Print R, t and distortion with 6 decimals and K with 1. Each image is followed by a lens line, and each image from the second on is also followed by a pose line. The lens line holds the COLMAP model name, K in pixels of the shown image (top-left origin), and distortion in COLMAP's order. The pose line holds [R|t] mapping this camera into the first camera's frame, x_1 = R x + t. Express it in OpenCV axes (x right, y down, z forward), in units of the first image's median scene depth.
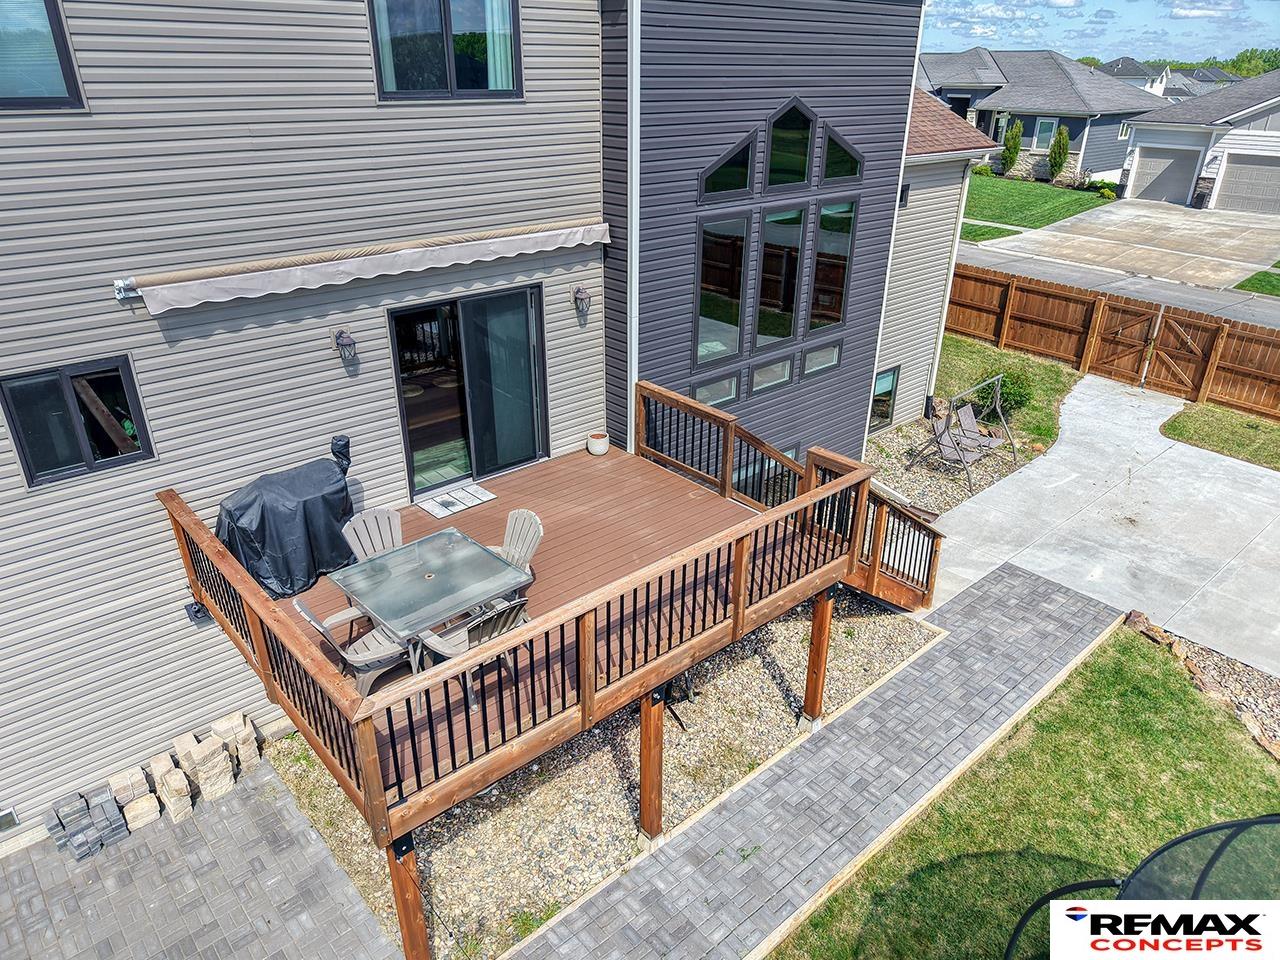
lens RADIAL K [[857.3, 0, 640.0], [0, 857.3, 480.0], [0, 0, 1]] dist [0.031442, -0.030462]
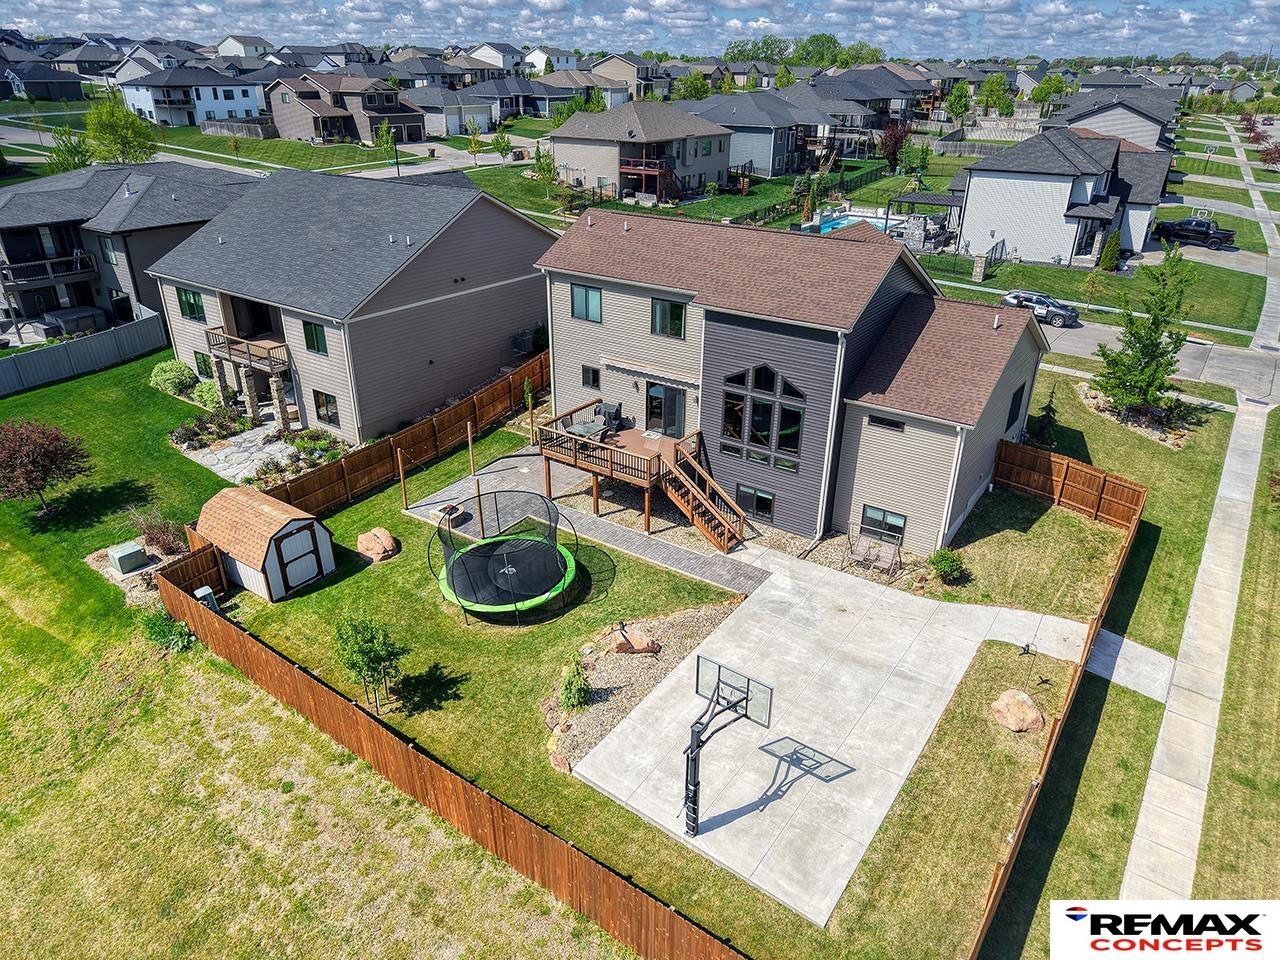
lens RADIAL K [[861.5, 0, 640.0], [0, 861.5, 480.0], [0, 0, 1]] dist [0.003673, -0.002478]
pose [[0.234965, 0.408623, -0.881940, 2.975920], [-0.433198, 0.856271, 0.281318, -0.798486], [0.870133, 0.315955, 0.378208, -0.329318]]
